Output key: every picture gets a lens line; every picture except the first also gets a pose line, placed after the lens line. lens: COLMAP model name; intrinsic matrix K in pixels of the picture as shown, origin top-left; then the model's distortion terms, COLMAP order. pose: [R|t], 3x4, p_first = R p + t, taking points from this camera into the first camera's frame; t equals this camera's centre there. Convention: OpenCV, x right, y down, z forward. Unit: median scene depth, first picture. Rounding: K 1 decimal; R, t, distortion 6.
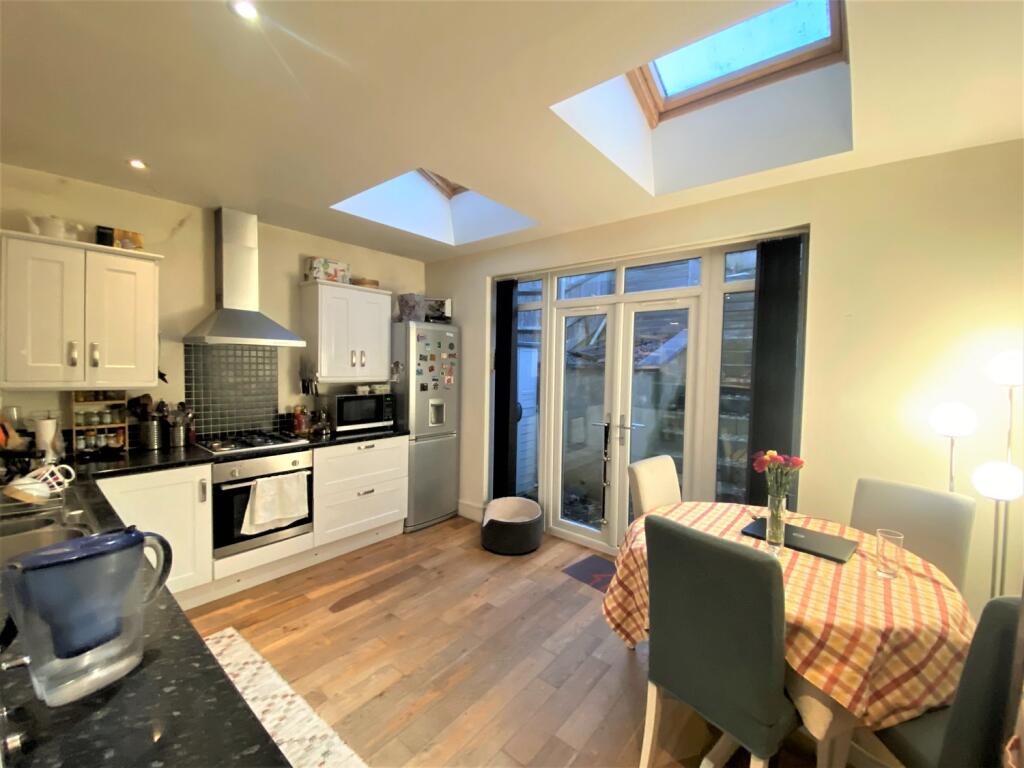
lens RADIAL K [[418.0, 0, 514.6], [0, 418.0, 380.0], [0, 0, 1]] dist [0.040411, -0.029469]
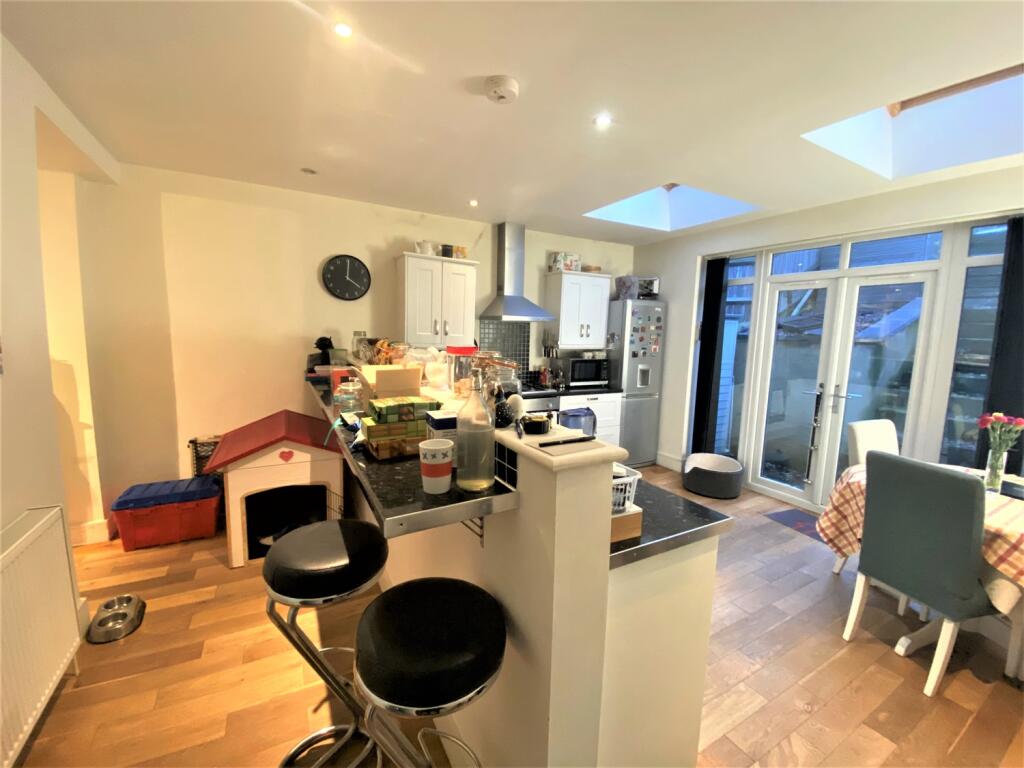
lens RADIAL K [[418.0, 0, 514.6], [0, 418.0, 380.0], [0, 0, 1]] dist [0.040411, -0.029469]
pose [[0.931829, 0.047744, -0.359742, -0.116095], [-0.023214, 0.997120, 0.072204, 0.013279], [0.362153, -0.058930, 0.930254, -0.286361]]
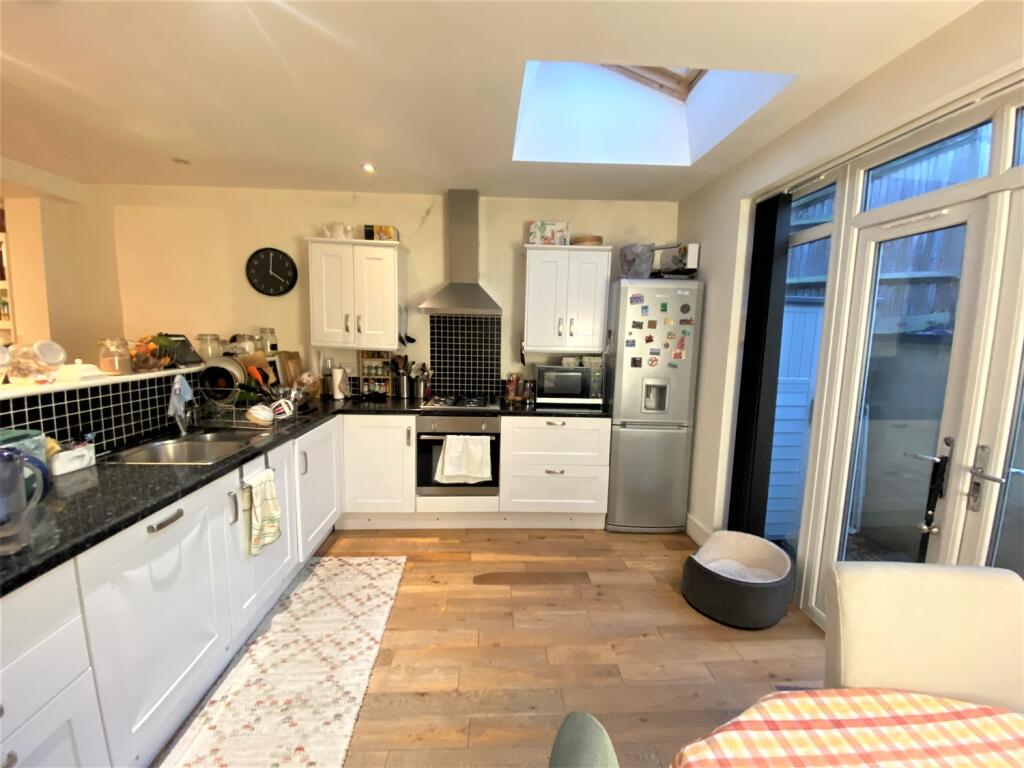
lens RADIAL K [[418.0, 0, 514.6], [0, 418.0, 380.0], [0, 0, 1]] dist [0.040411, -0.029469]
pose [[0.666091, 0.083017, -0.741236, 0.254298], [-0.038363, 0.996284, 0.077108, -0.001422], [0.744883, -0.022925, 0.666801, 0.331540]]
